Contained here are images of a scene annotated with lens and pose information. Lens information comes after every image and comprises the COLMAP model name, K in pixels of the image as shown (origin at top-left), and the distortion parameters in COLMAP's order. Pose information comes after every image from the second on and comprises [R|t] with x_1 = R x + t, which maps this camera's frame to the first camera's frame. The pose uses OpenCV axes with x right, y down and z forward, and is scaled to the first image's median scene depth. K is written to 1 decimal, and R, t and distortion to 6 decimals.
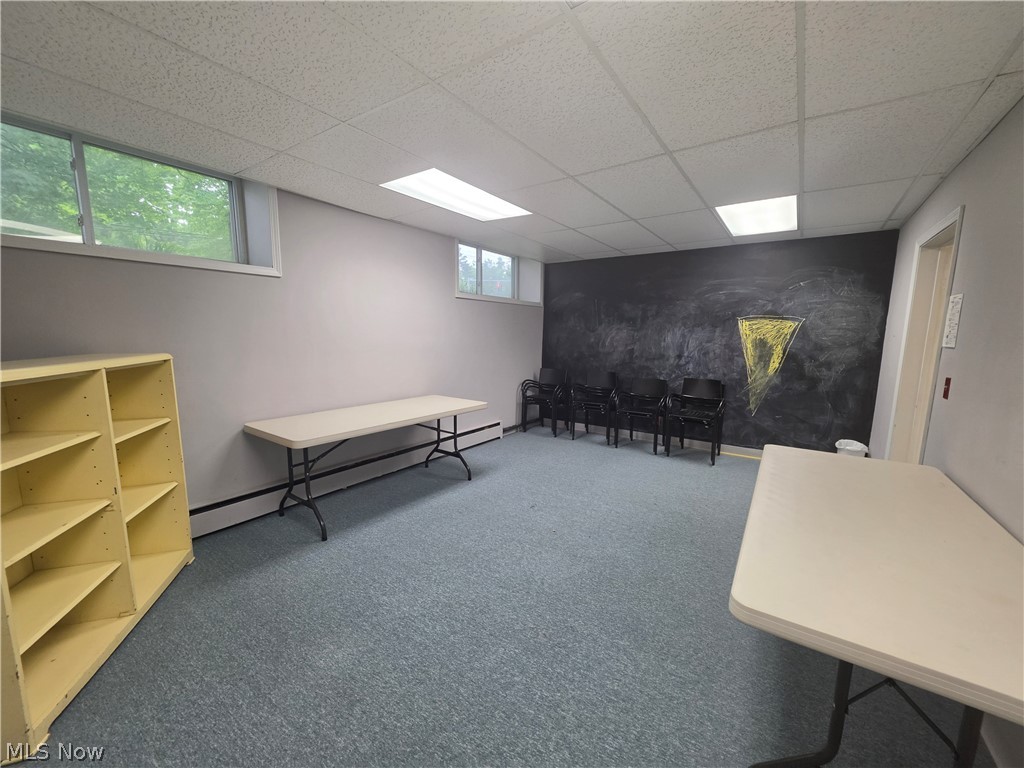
lens RADIAL K [[412.1, 0, 511.6], [0, 412.1, 389.6], [0, 0, 1]] dist [-0.000433, -0.000029]
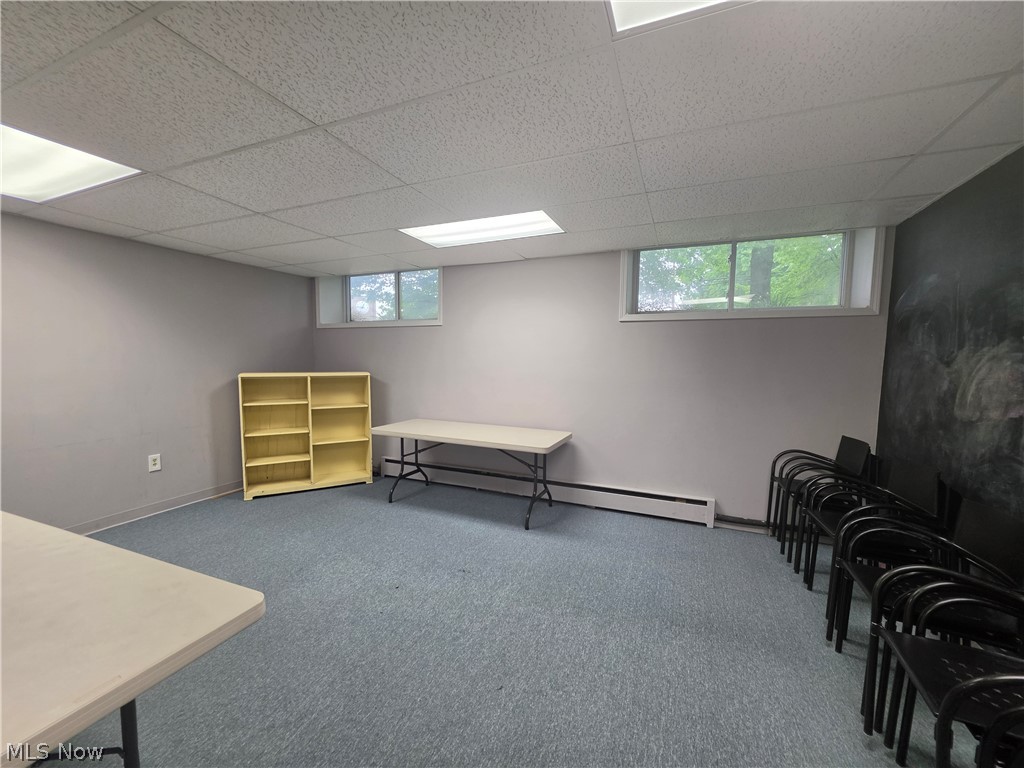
lens RADIAL K [[412.1, 0, 514.9], [0, 412.1, 392.2], [0, 0, 1]] dist [-0.000433, -0.000029]
pose [[0.208284, 0.072468, -0.975380, 0.523608], [-0.141382, 0.989008, 0.043290, -0.075991], [0.967796, 0.128885, 0.216240, 0.532043]]
